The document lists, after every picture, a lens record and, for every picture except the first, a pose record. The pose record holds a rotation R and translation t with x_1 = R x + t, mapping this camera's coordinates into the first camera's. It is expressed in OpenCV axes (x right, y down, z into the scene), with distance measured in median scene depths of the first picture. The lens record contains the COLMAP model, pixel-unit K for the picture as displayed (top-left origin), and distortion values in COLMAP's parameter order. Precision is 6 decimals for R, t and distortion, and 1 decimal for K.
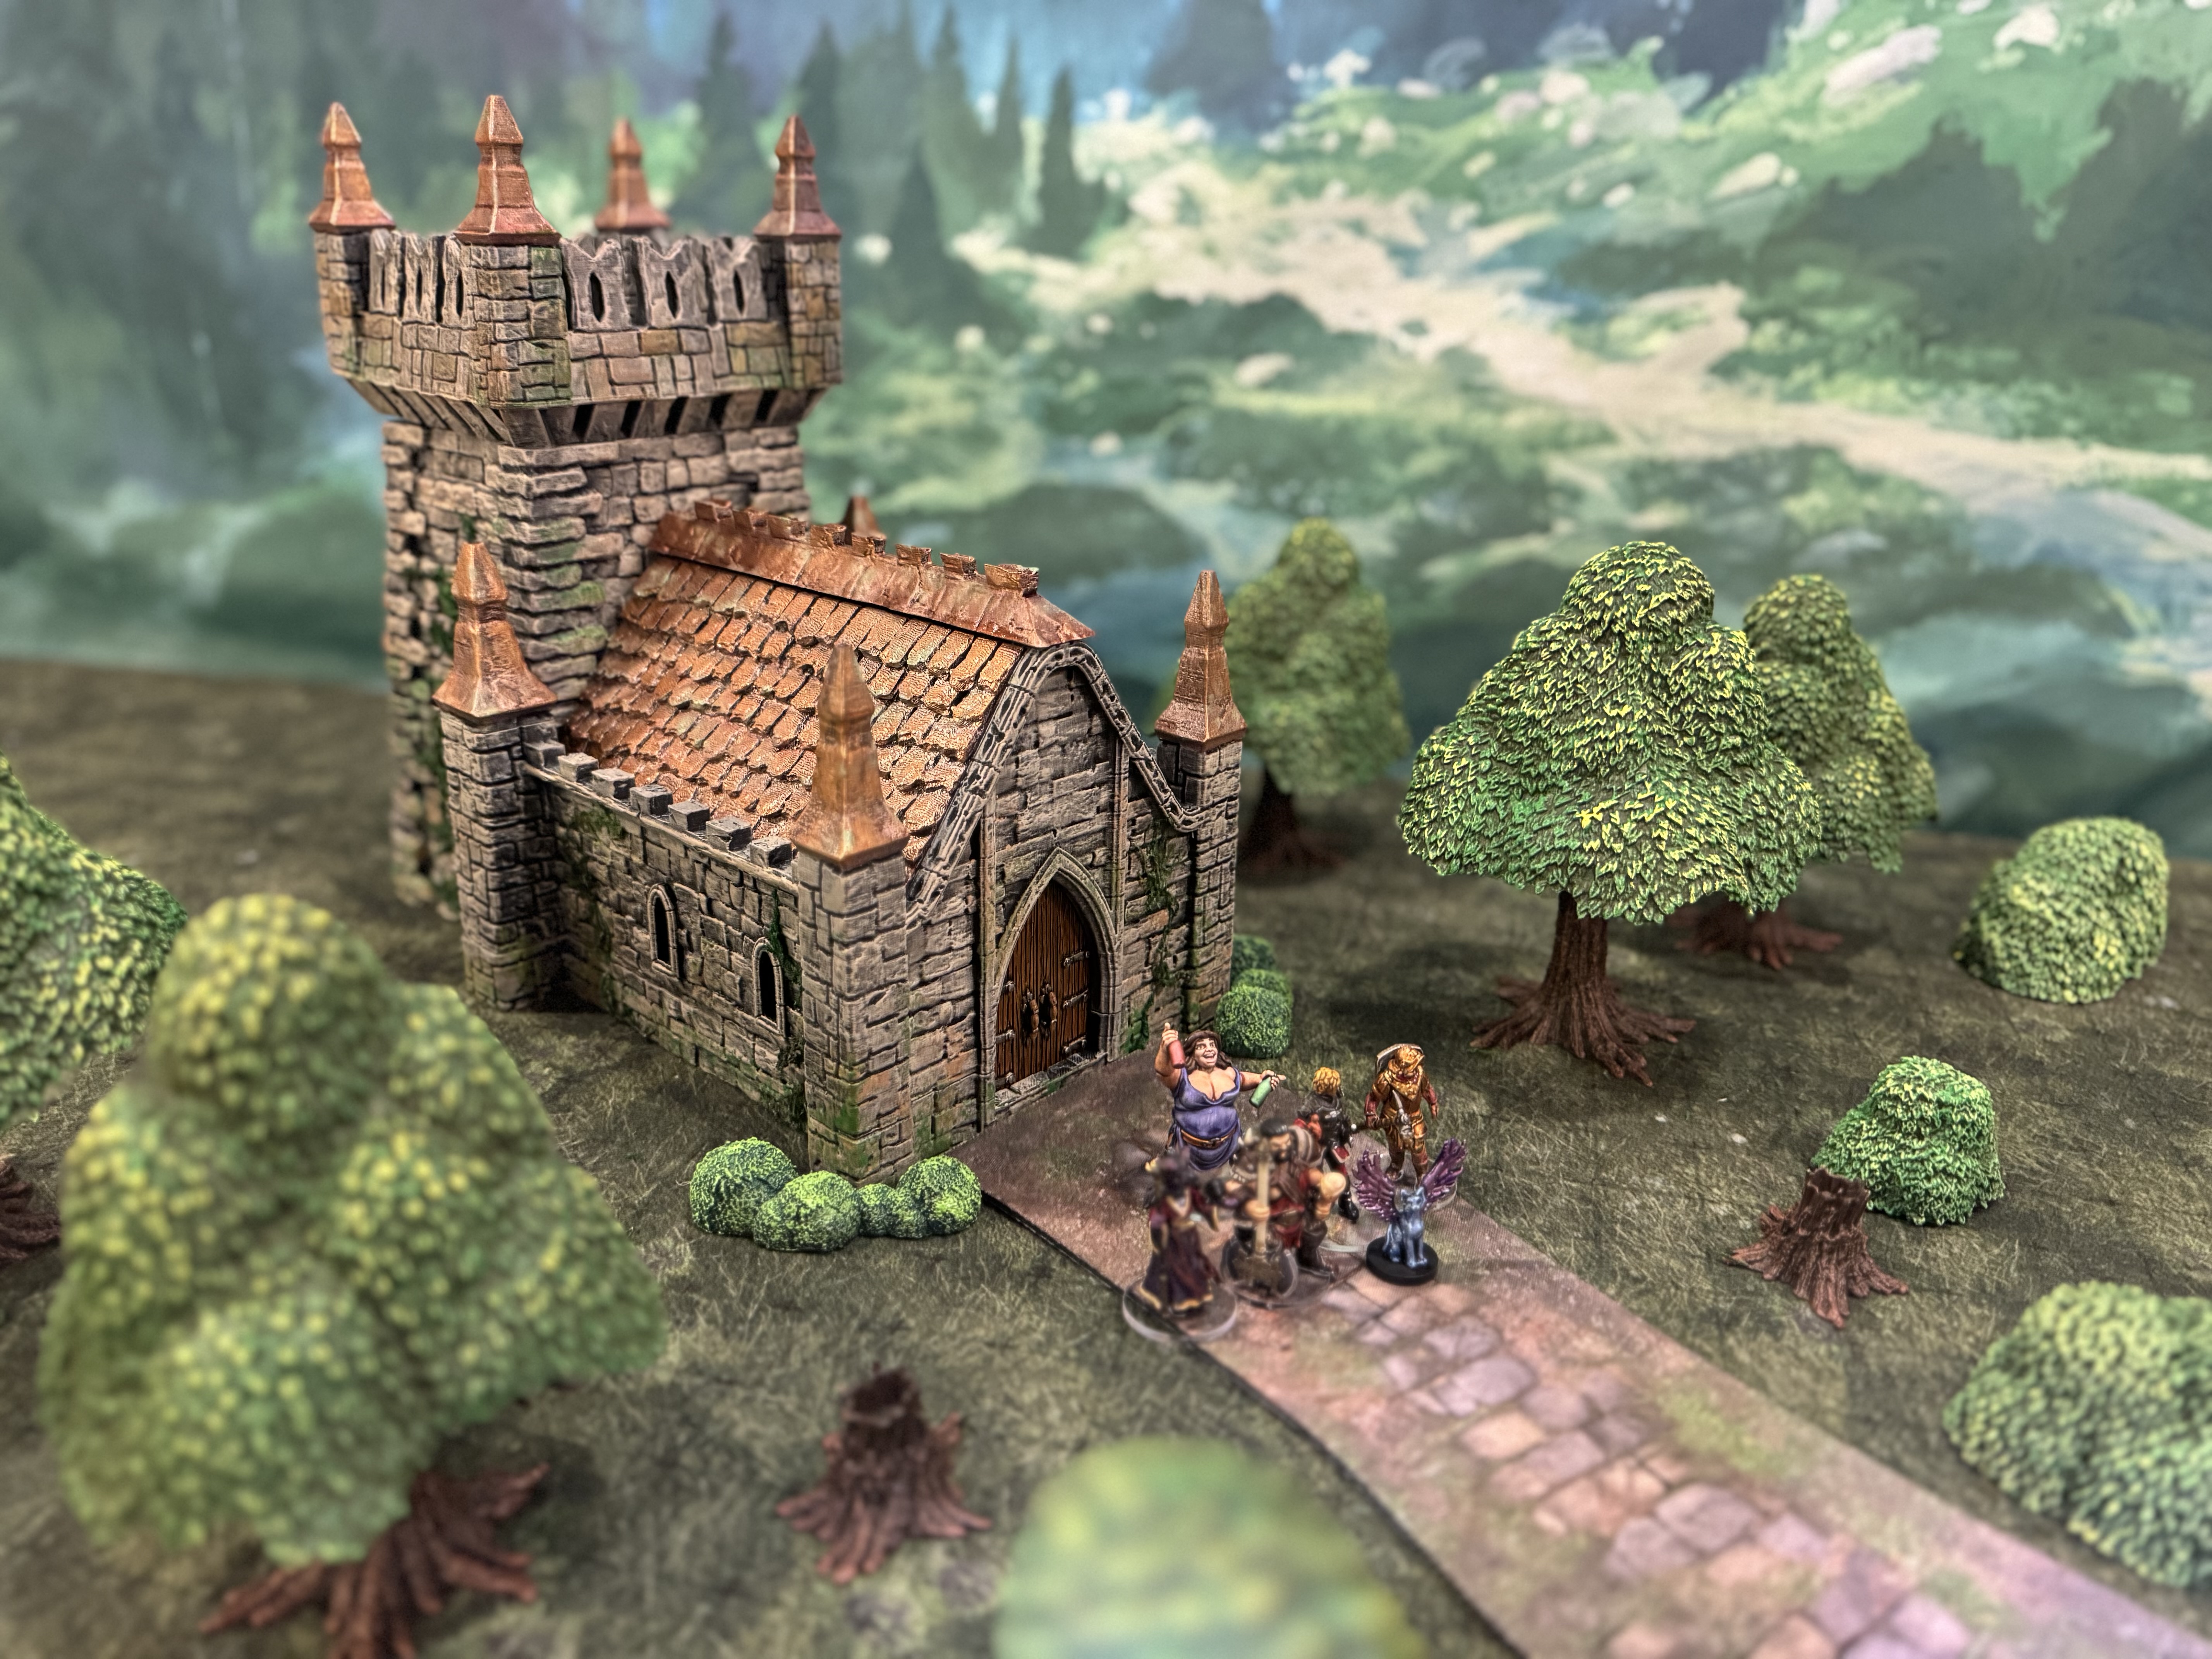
lens RADIAL K [[1553.6, 0, 1151.9], [0, 1553.6, 880.2], [0, 0, 1]] dist [0.055409, -0.110899]
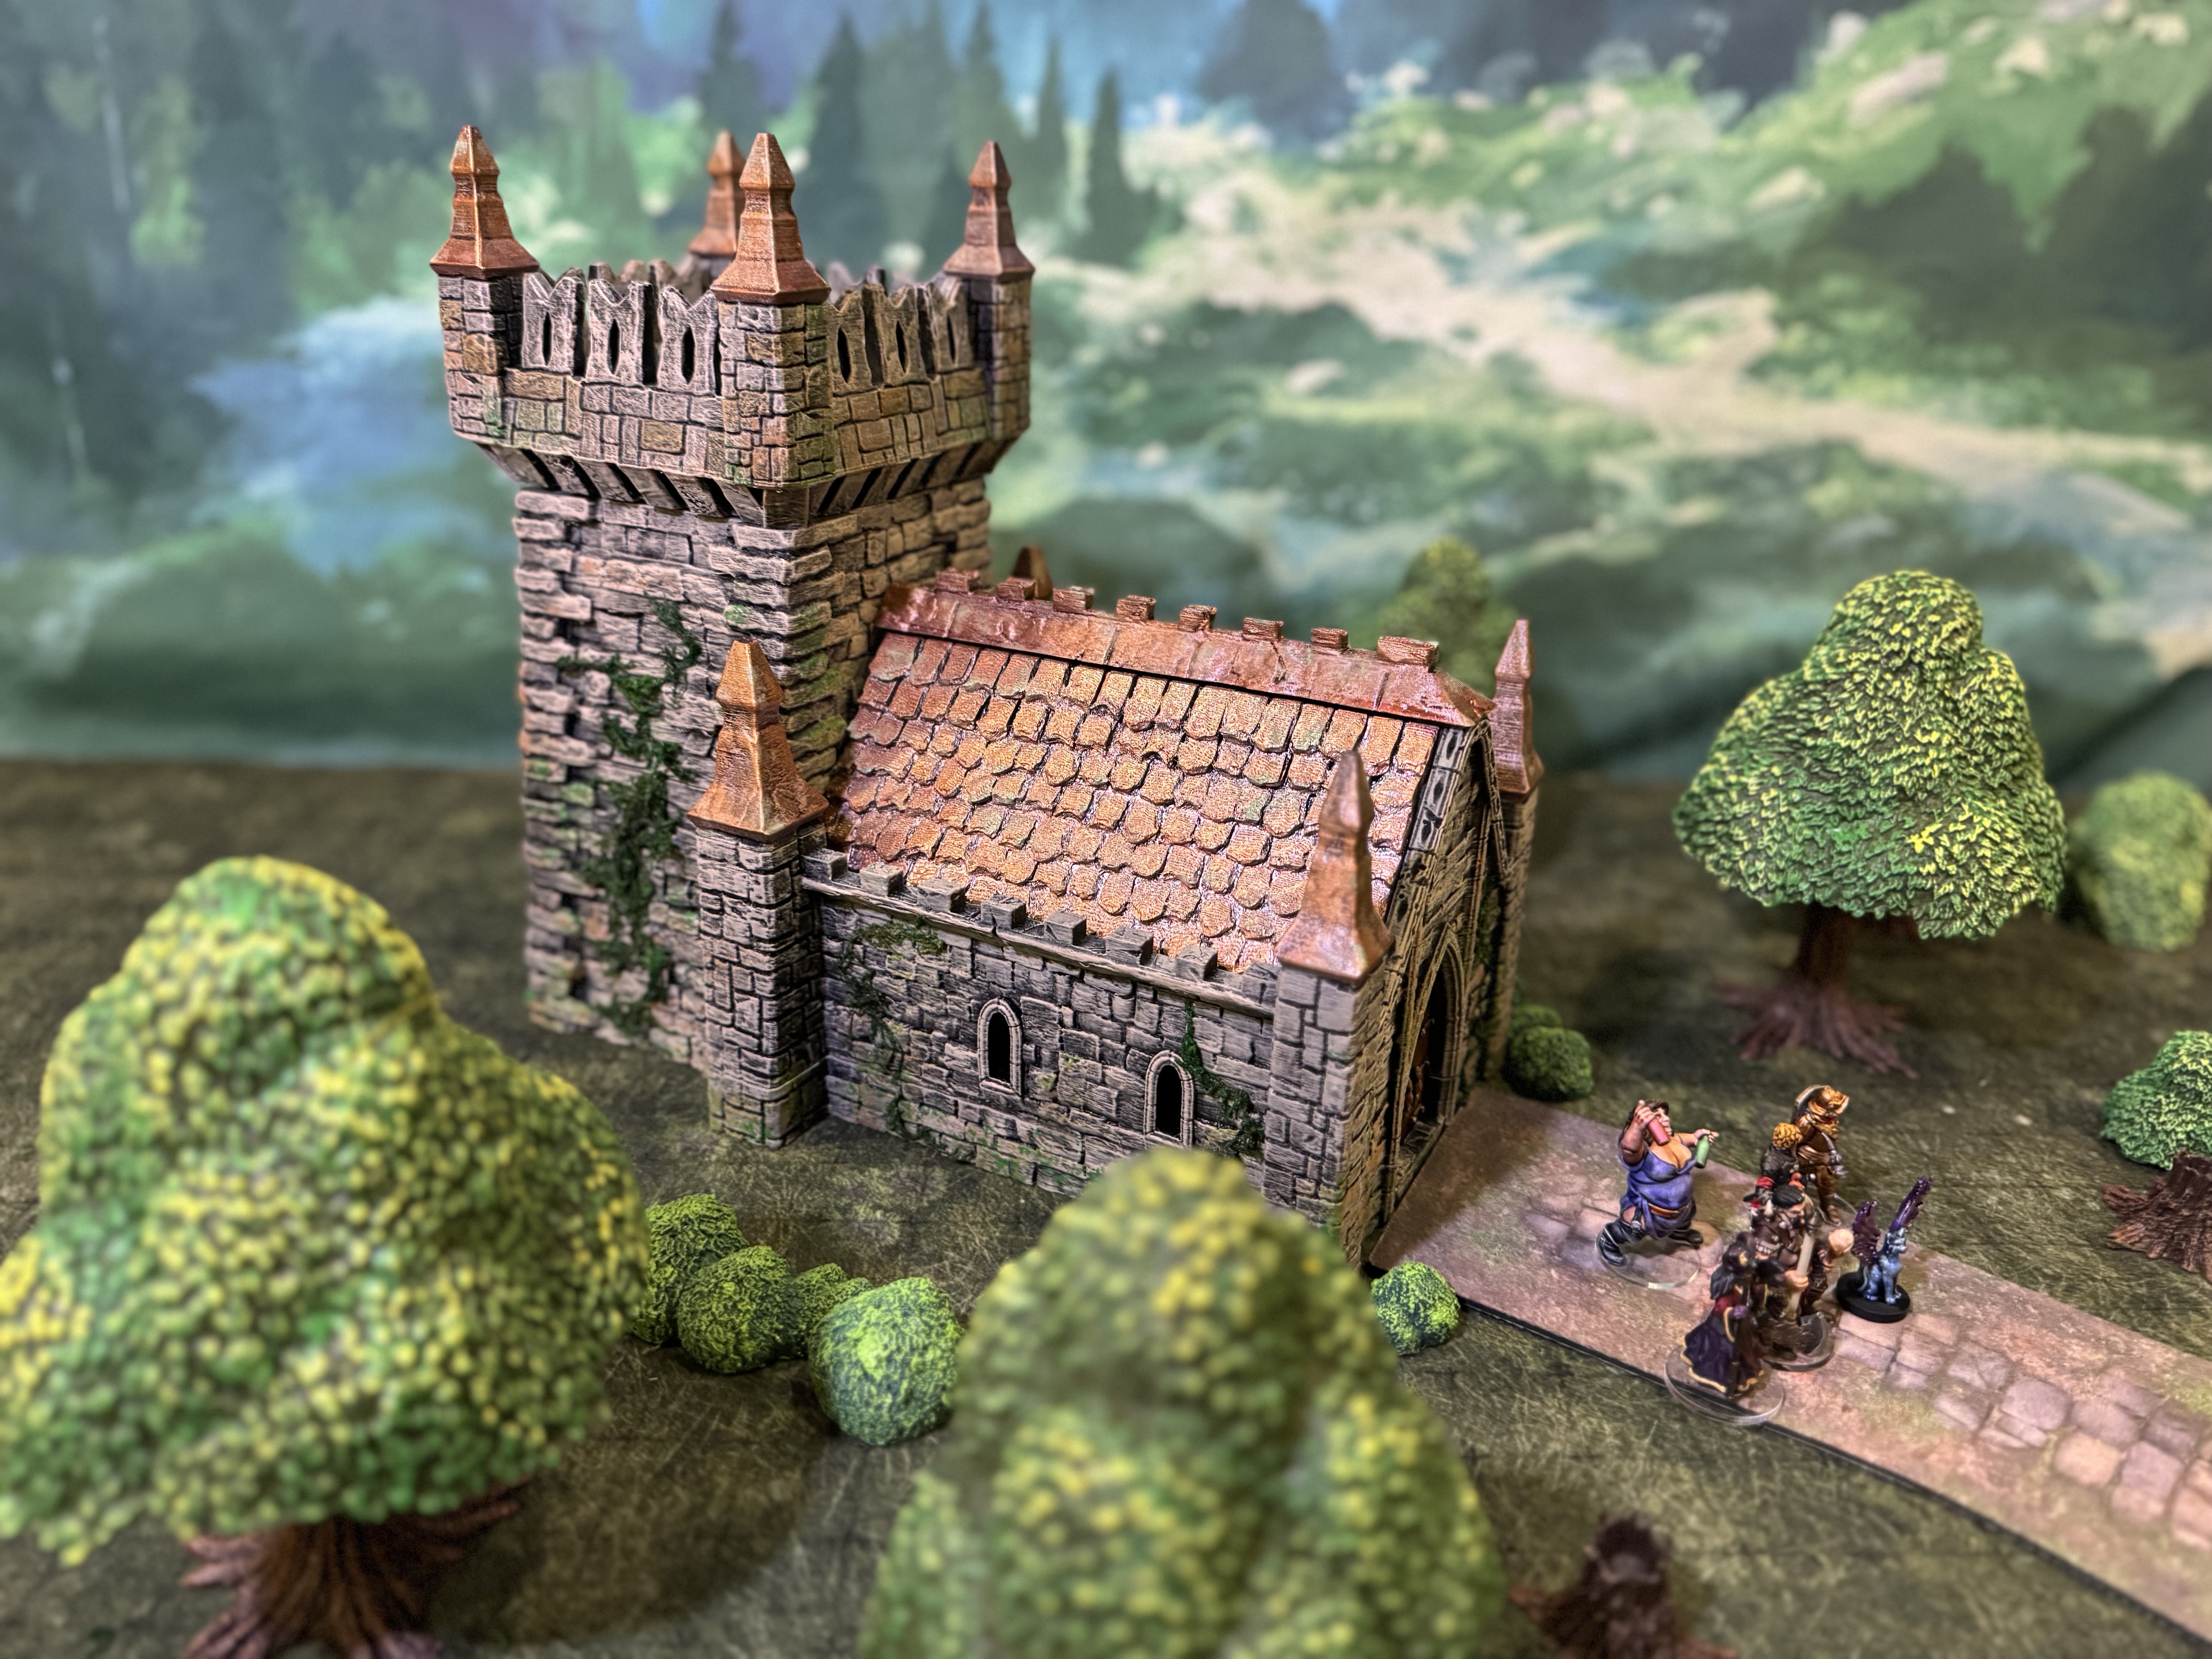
lens RADIAL K [[1559.8, 0, 1102.2], [0, 1559.8, 836.7], [0, 0, 1]] dist [0.036307, -0.087226]
pose [[0.971095, -0.092254, 0.220143, -0.403800], [0.088214, 0.995704, 0.028134, -0.101706], [-0.221793, -0.007901, 0.975062, 0.080293]]
